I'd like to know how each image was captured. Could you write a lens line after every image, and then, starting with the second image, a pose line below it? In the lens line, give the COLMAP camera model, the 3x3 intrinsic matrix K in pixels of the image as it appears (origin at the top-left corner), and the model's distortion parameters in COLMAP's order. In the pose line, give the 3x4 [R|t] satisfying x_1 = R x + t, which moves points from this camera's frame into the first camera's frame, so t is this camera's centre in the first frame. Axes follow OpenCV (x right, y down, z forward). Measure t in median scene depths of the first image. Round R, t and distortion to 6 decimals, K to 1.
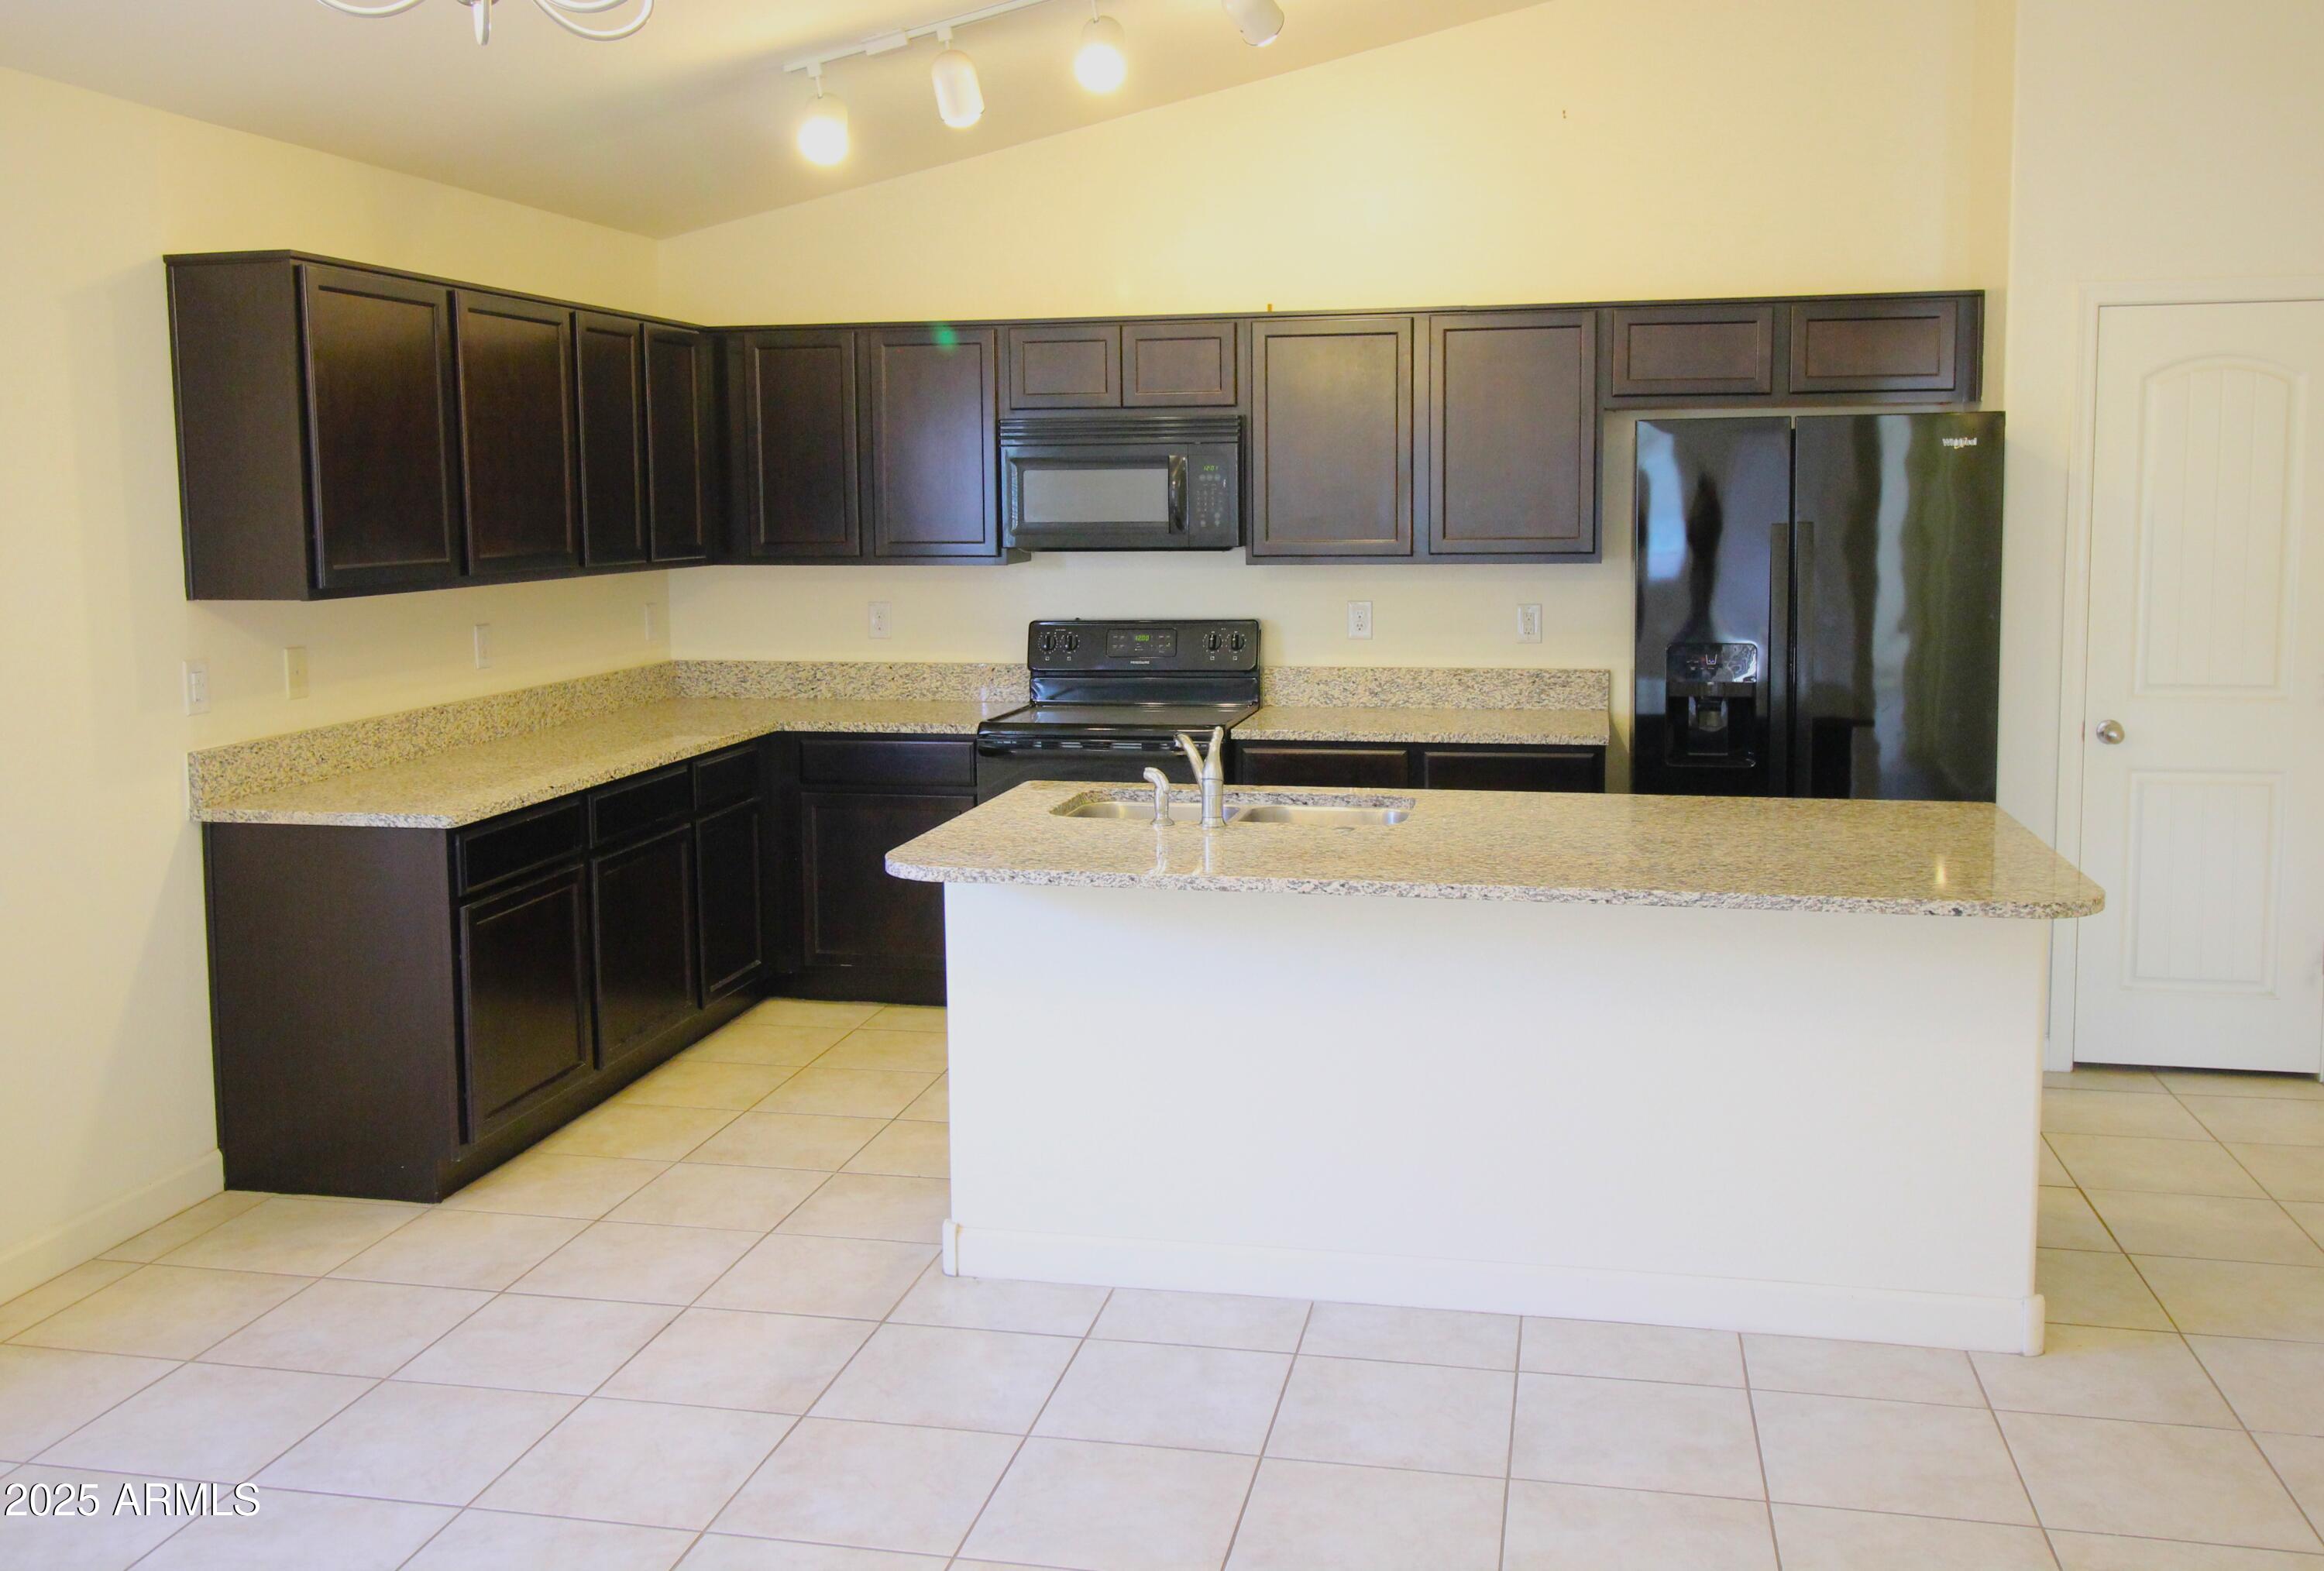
lens RADIAL K [[2012.8, 0, 1164.8], [0, 2012.8, 787.1], [0, 0, 1]] dist [0.013663, -0.004186]
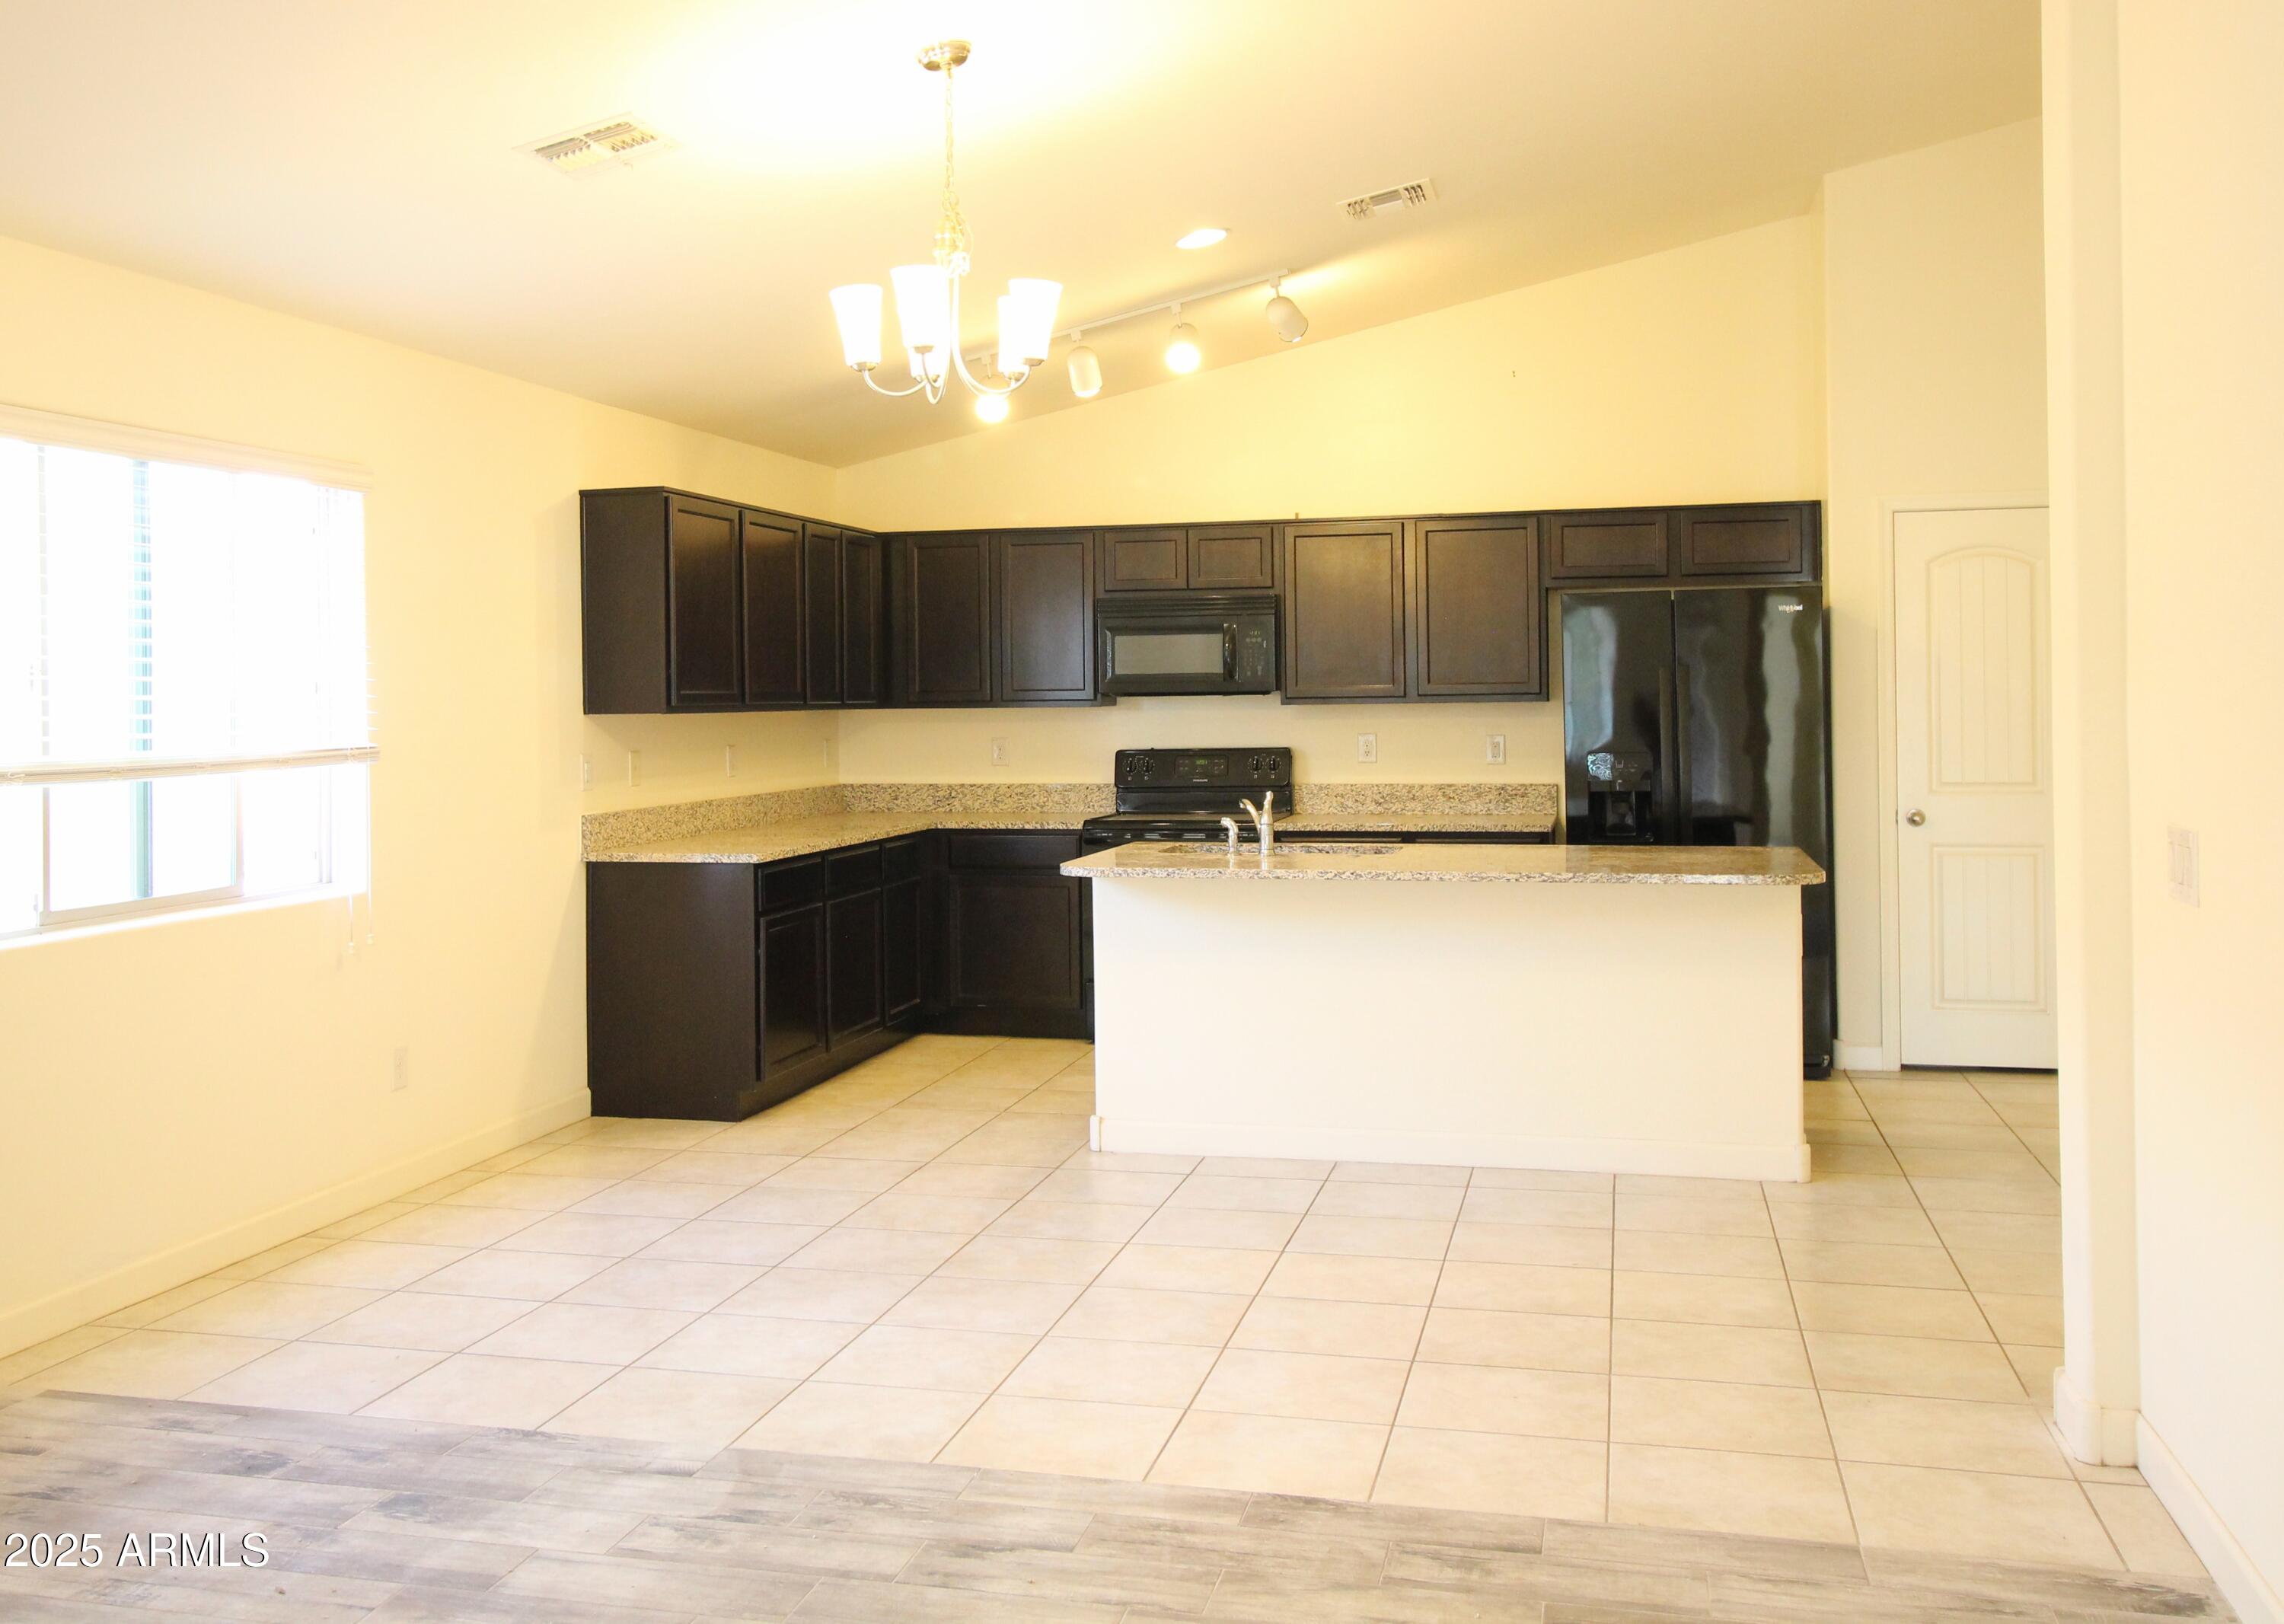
lens RADIAL K [[2015.1, 0, 1139.7], [0, 2015.1, 808.2], [0, 0, 1]] dist [0.008270, -0.003120]
pose [[0.999769, -0.003602, -0.021170, -0.029246], [0.001768, 0.996292, -0.086021, 0.083763], [0.021402, 0.085964, 0.996068, -0.378233]]
